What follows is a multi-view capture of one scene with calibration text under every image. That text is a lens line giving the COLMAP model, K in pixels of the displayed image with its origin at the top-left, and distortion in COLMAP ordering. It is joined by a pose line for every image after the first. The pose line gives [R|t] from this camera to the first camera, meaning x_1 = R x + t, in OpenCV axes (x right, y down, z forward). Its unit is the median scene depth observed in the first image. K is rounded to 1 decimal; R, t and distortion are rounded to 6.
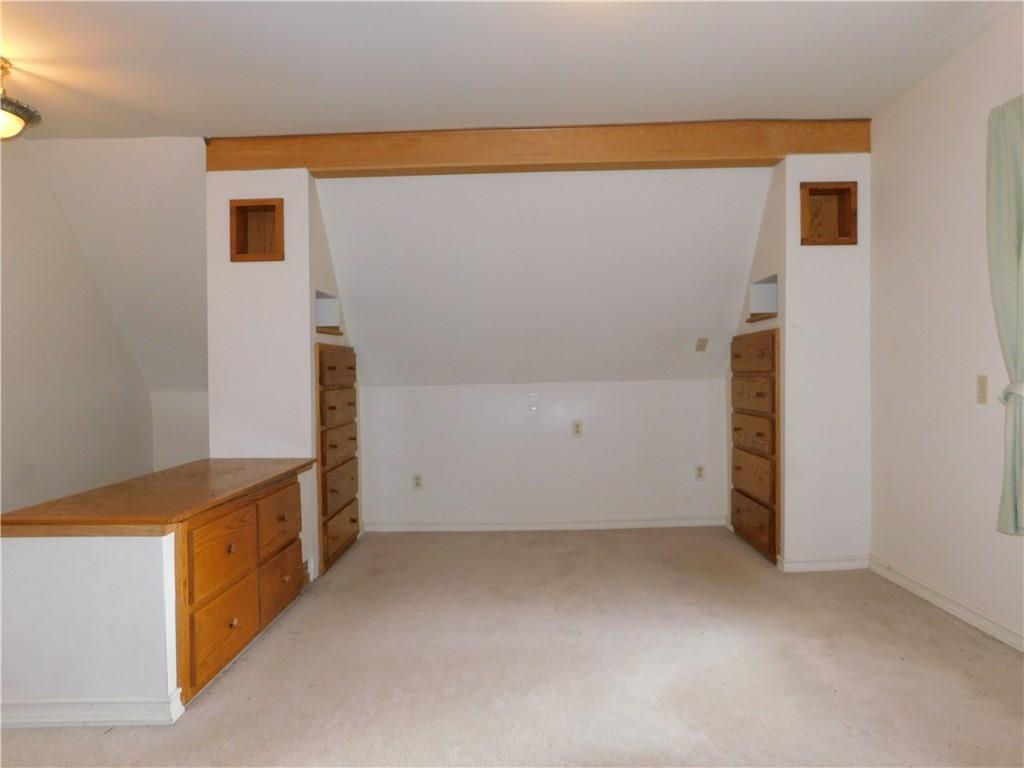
lens RADIAL K [[684.3, 0, 510.8], [0, 684.3, 384.9], [0, 0, 1]] dist [-0.031715, -0.002195]
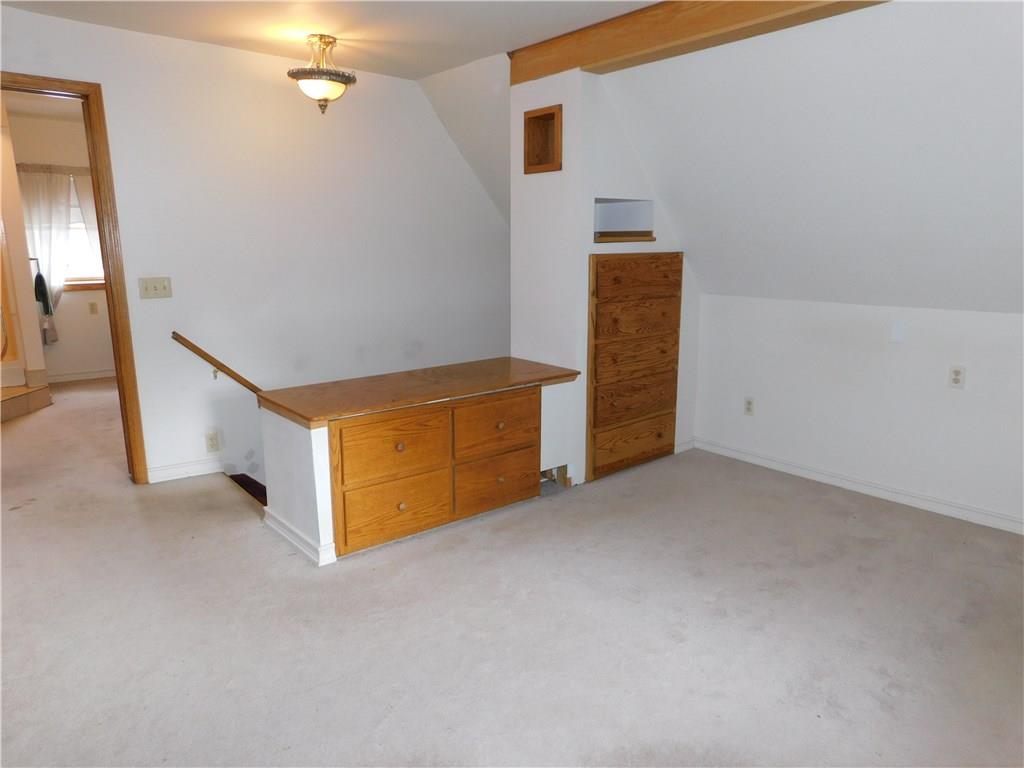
lens RADIAL K [[684.3, 0, 508.2], [0, 684.3, 384.8], [0, 0, 1]] dist [-0.031715, -0.002195]
pose [[0.658664, 0.166631, -0.733754, 0.395197], [-0.020077, 0.978715, 0.204238, -0.078094], [0.752169, -0.119793, 0.647990, 0.263257]]
